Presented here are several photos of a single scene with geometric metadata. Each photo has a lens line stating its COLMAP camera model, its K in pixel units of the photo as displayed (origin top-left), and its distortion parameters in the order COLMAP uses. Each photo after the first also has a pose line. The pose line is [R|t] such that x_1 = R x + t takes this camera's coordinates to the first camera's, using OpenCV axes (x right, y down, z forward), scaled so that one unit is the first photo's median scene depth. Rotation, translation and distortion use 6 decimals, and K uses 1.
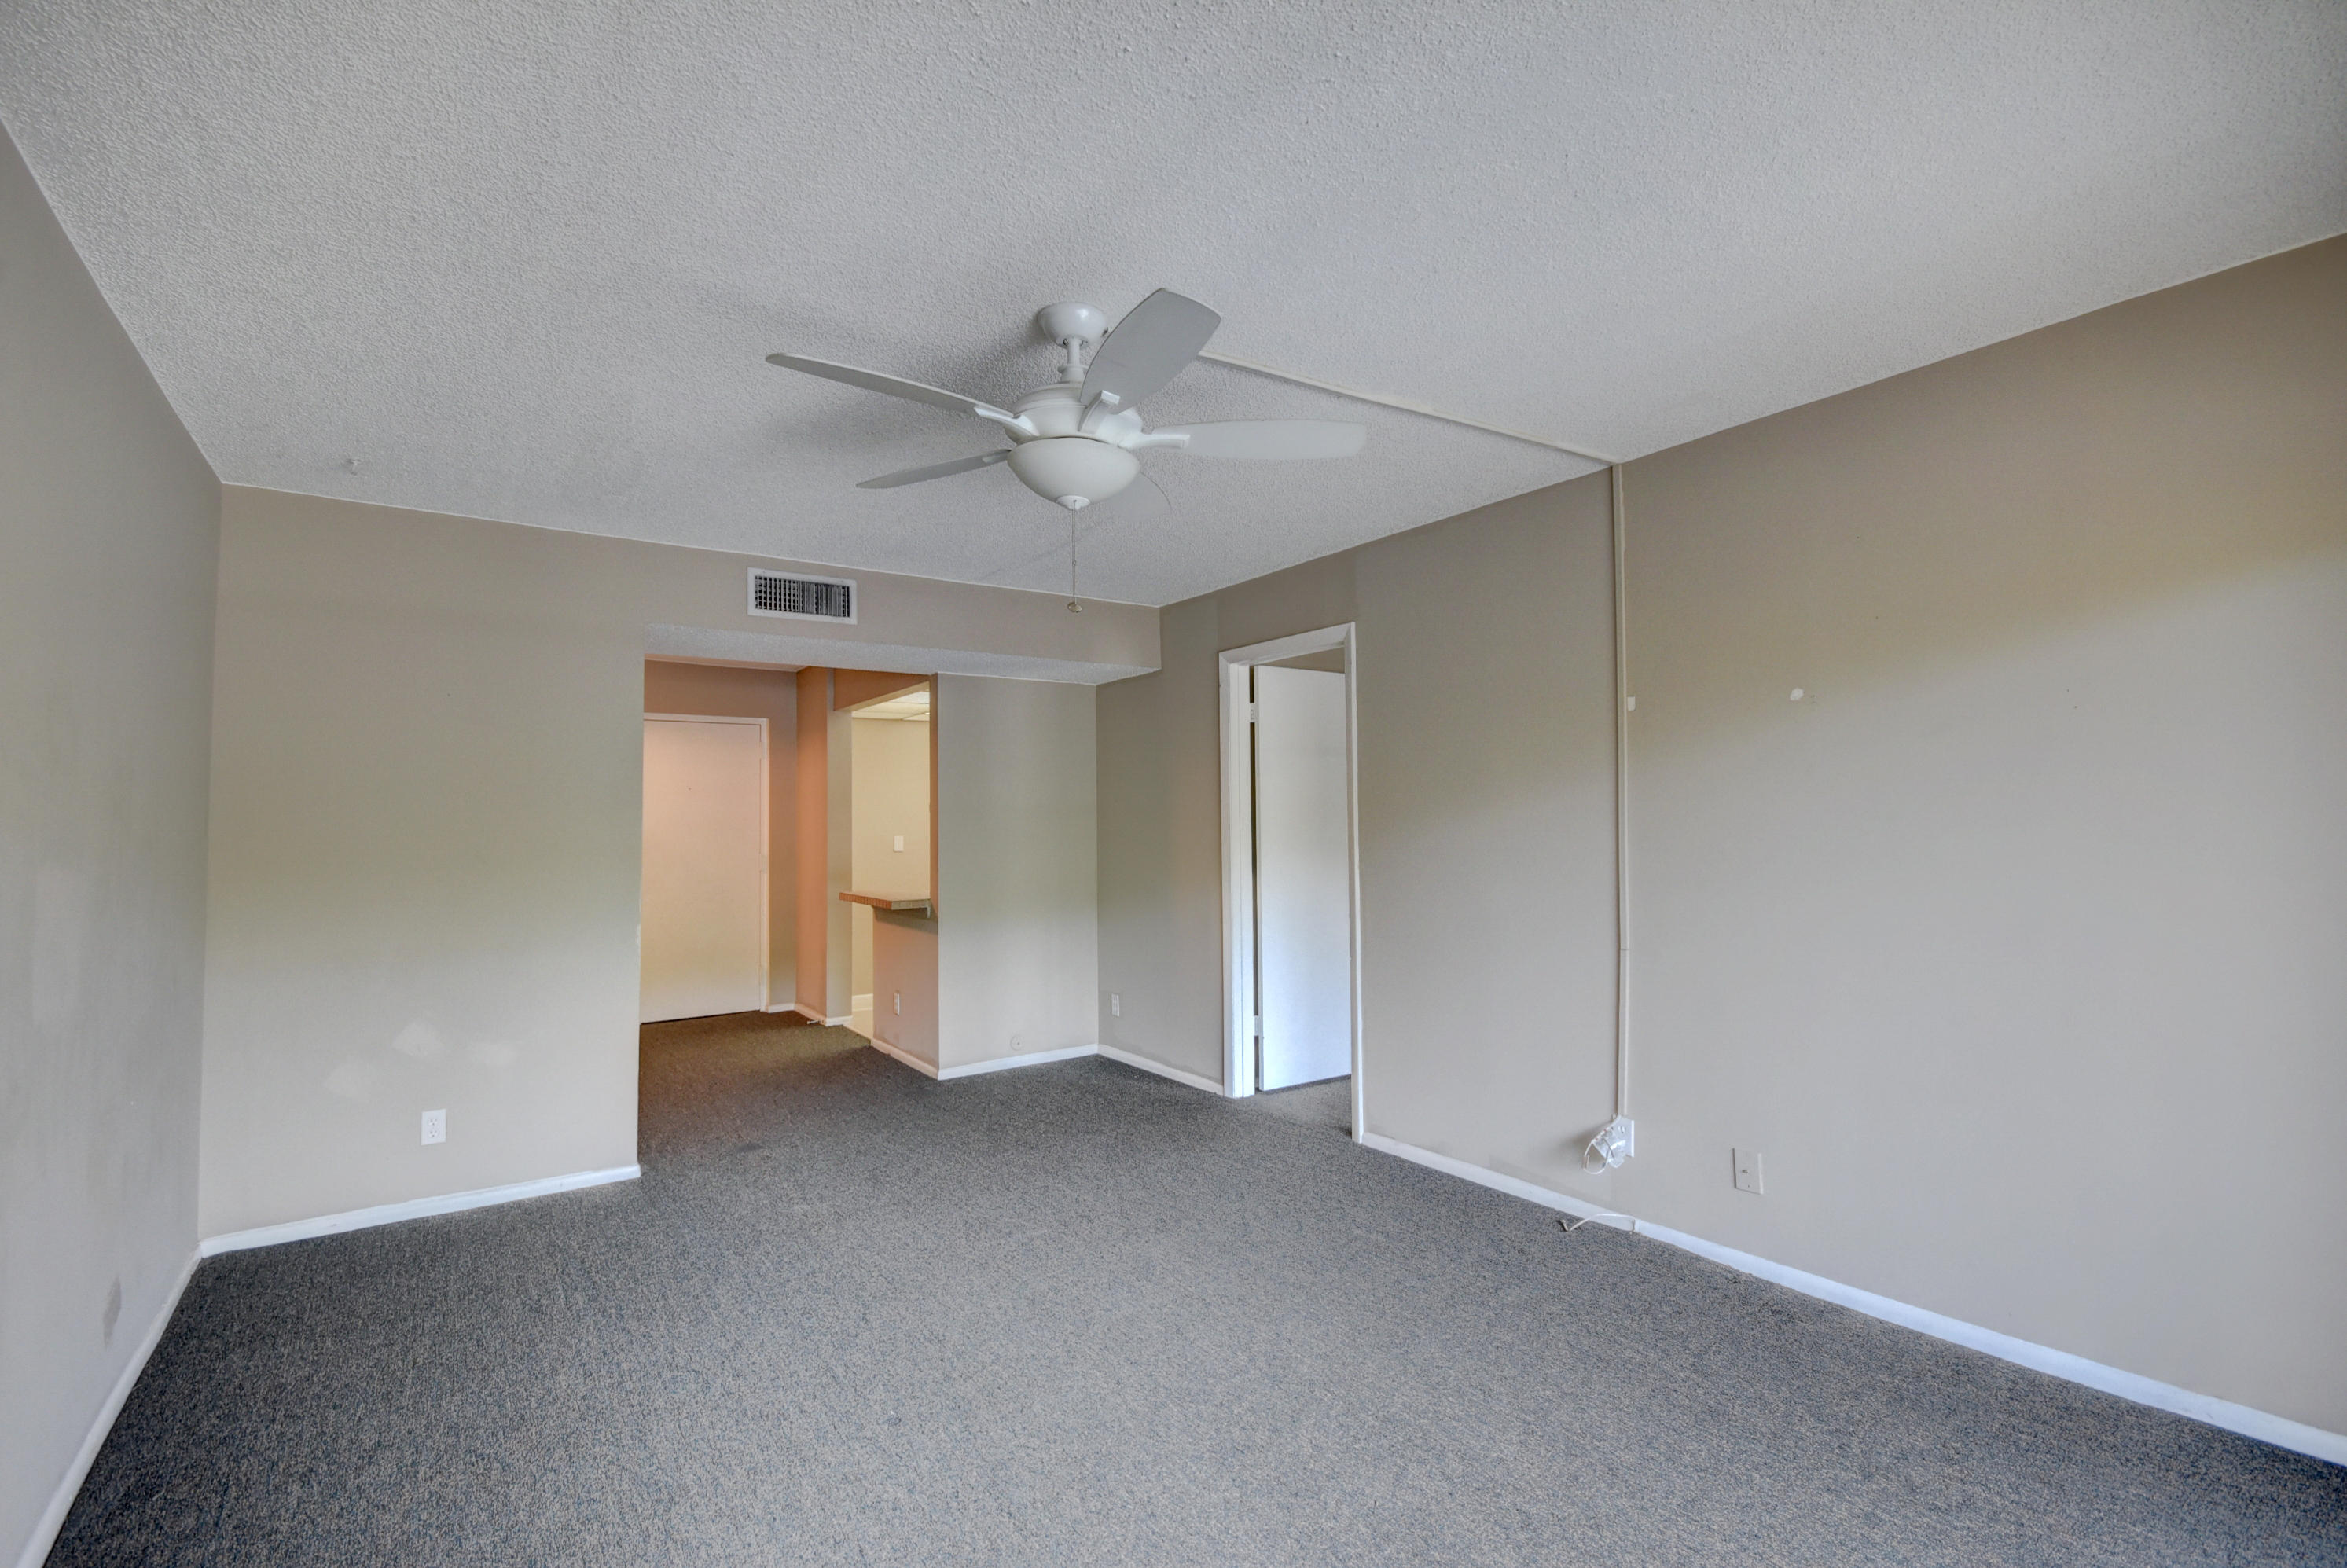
lens RADIAL K [[1041.1, 0, 1175.7], [0, 1041.1, 771.1], [0, 0, 1]] dist [0.002905, -0.009541]
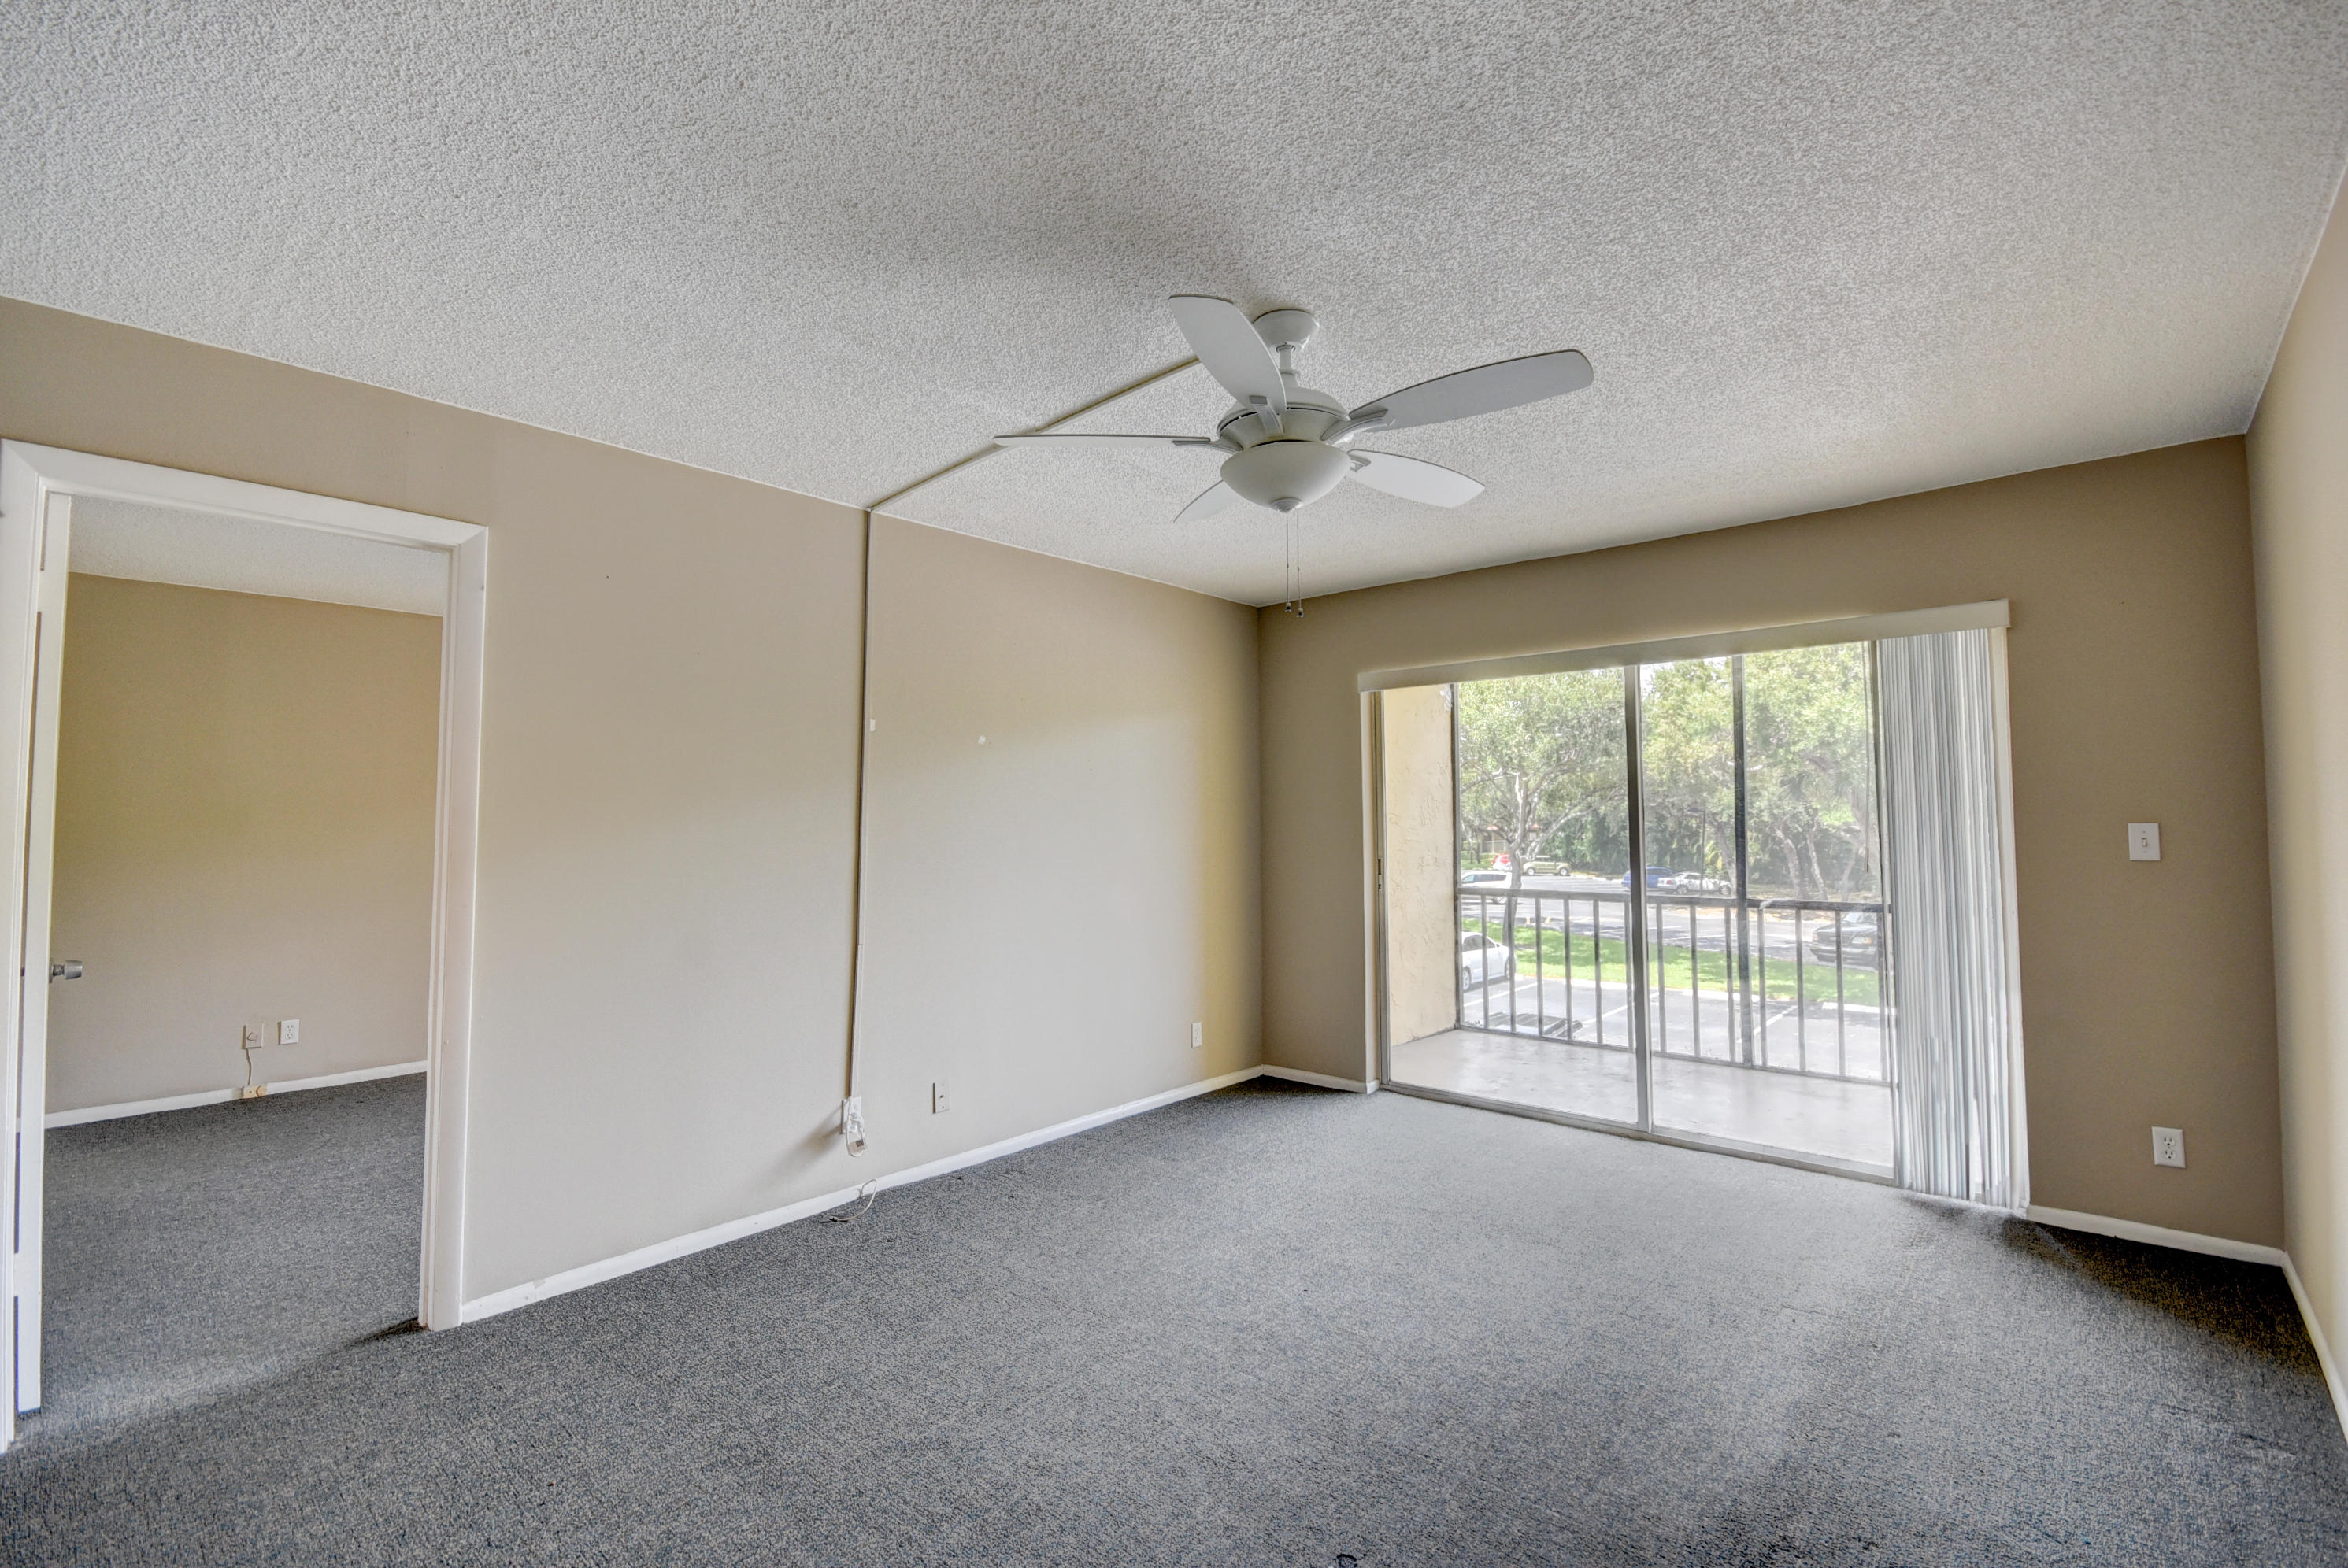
lens RADIAL K [[1041.4, 0, 1176.2], [0, 1041.4, 771.1], [0, 0, 1]] dist [0.002905, -0.009541]
pose [[-0.243868, 0.061649, 0.967847, -0.615630], [-0.039869, 0.996496, -0.073520, 0.046969], [-0.968988, -0.056517, -0.240556, 0.792896]]
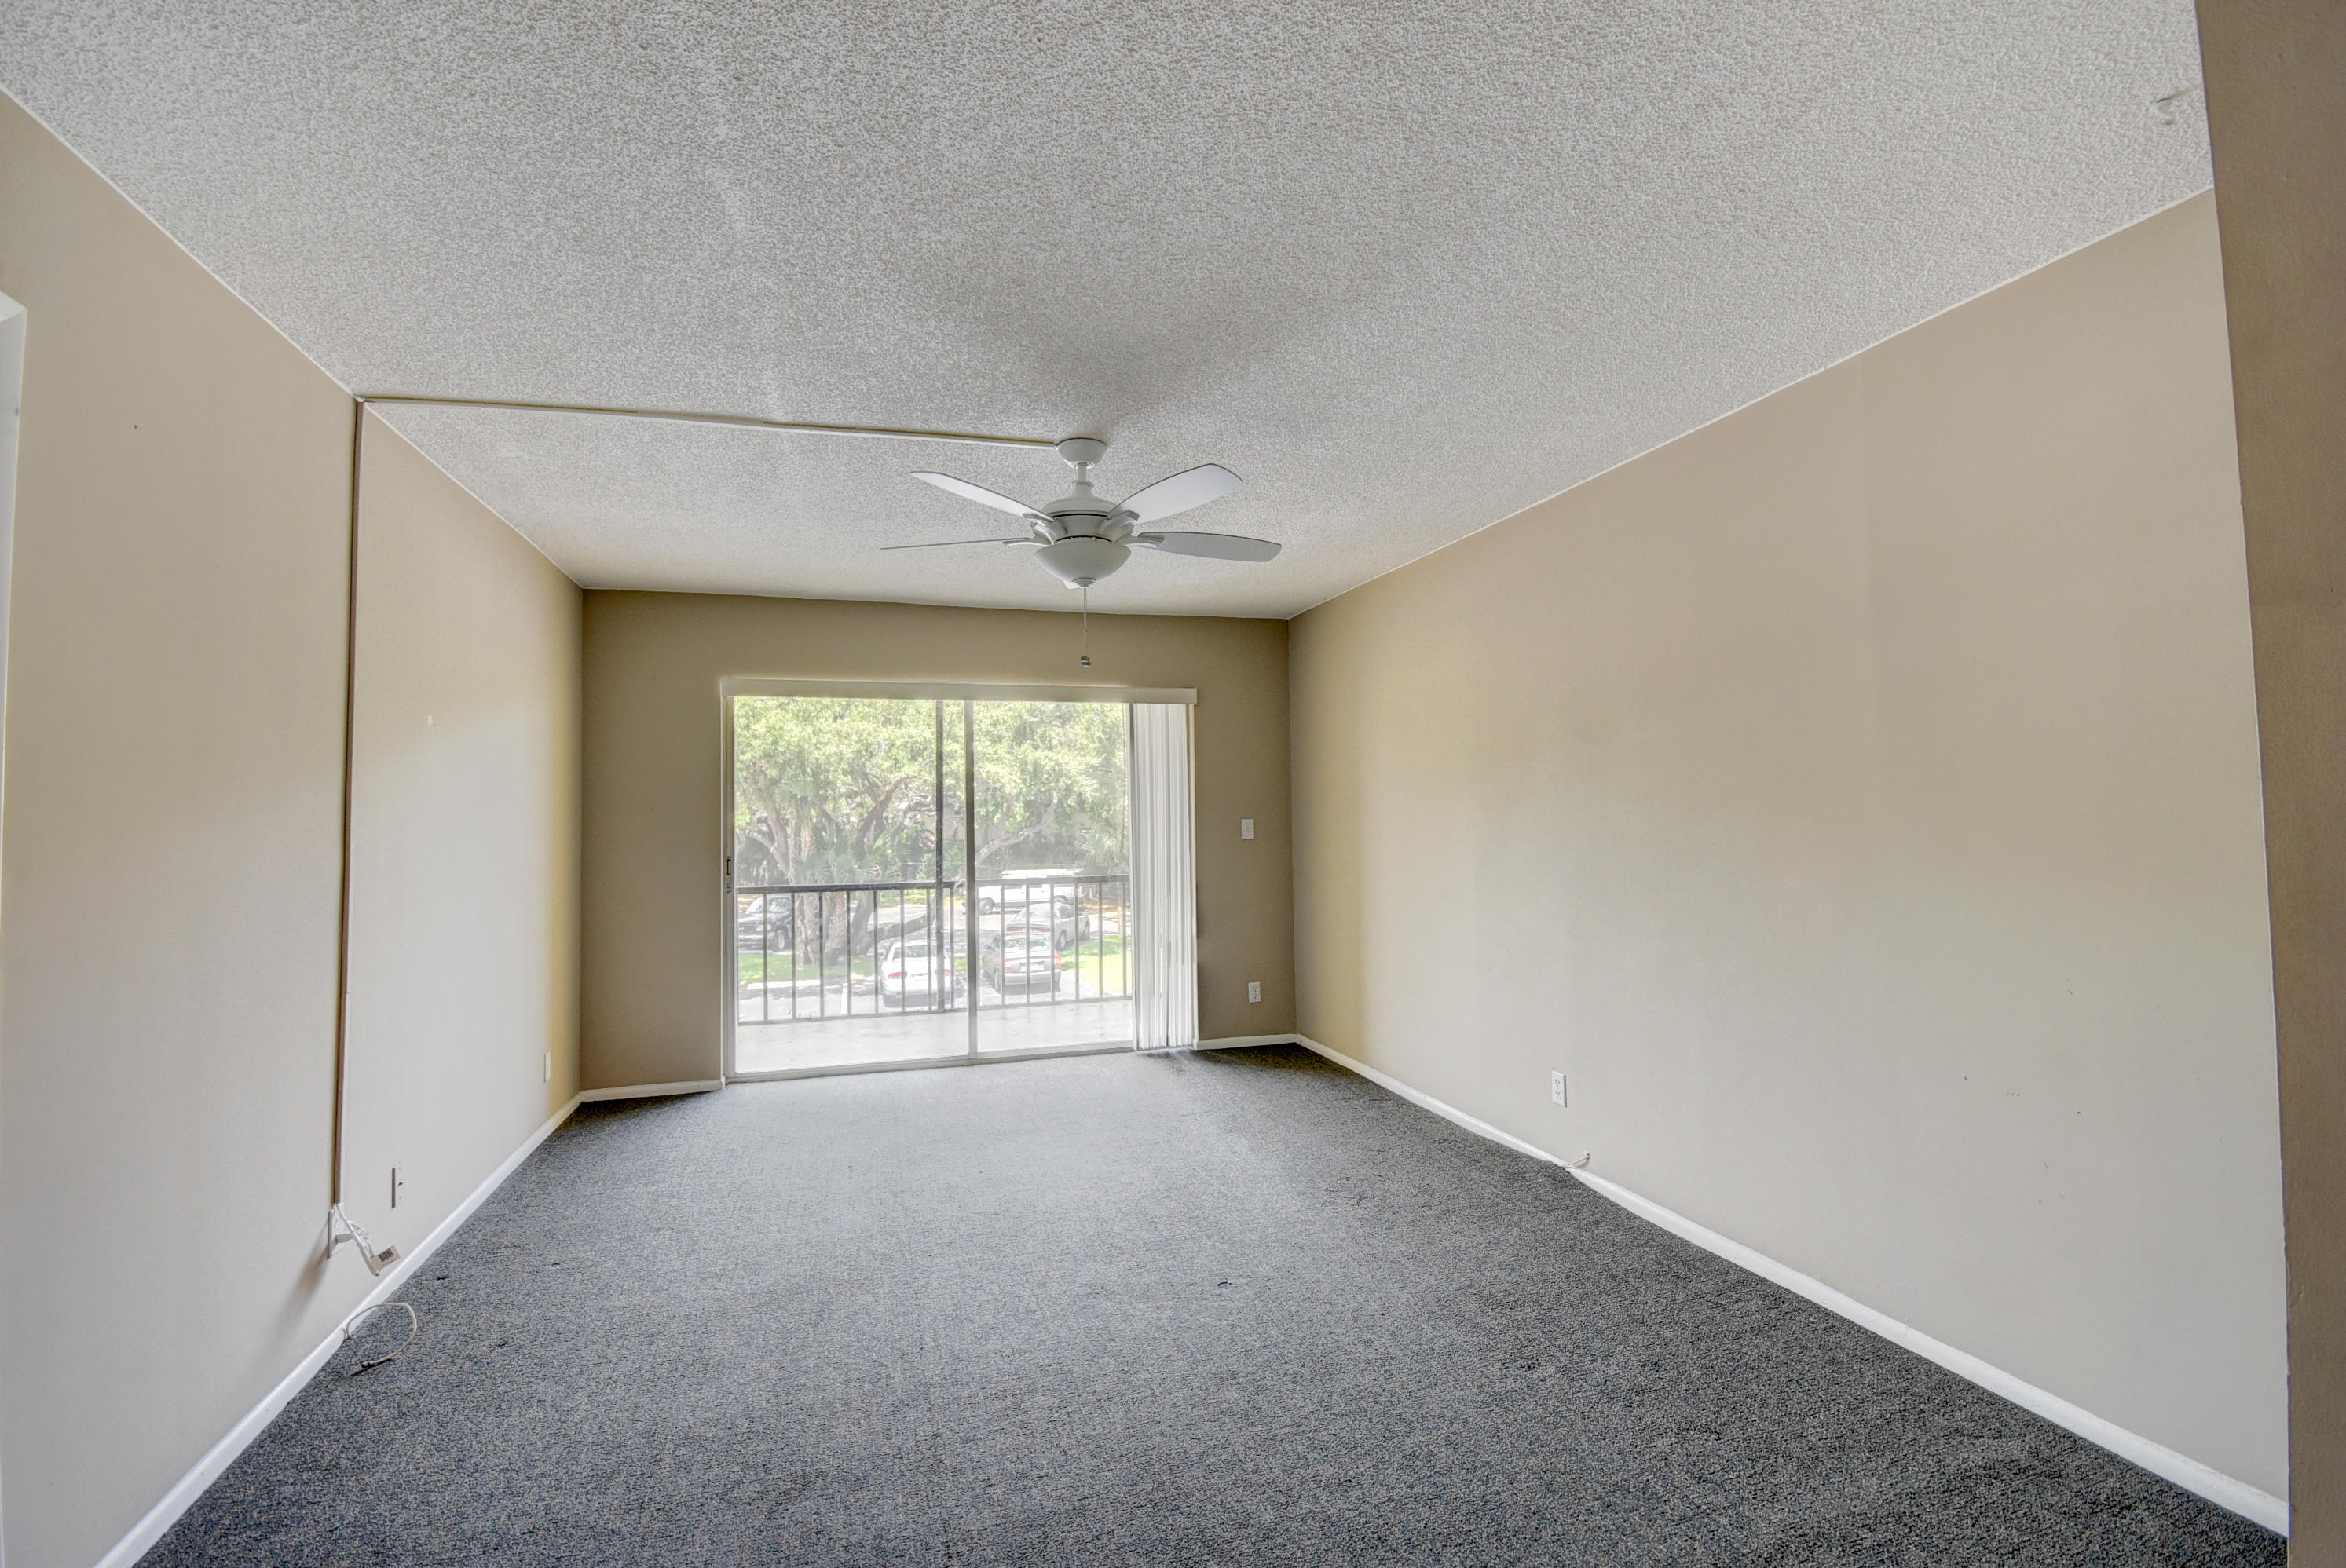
lens RADIAL K [[1040.5, 0, 1175.2], [0, 1040.5, 771.1], [0, 0, 1]] dist [0.002905, -0.009541]
pose [[-0.955038, 0.038161, 0.294018, -0.357778], [0.010872, 0.995523, -0.093896, 0.069055], [-0.296285, -0.086478, -0.951177, 1.328801]]
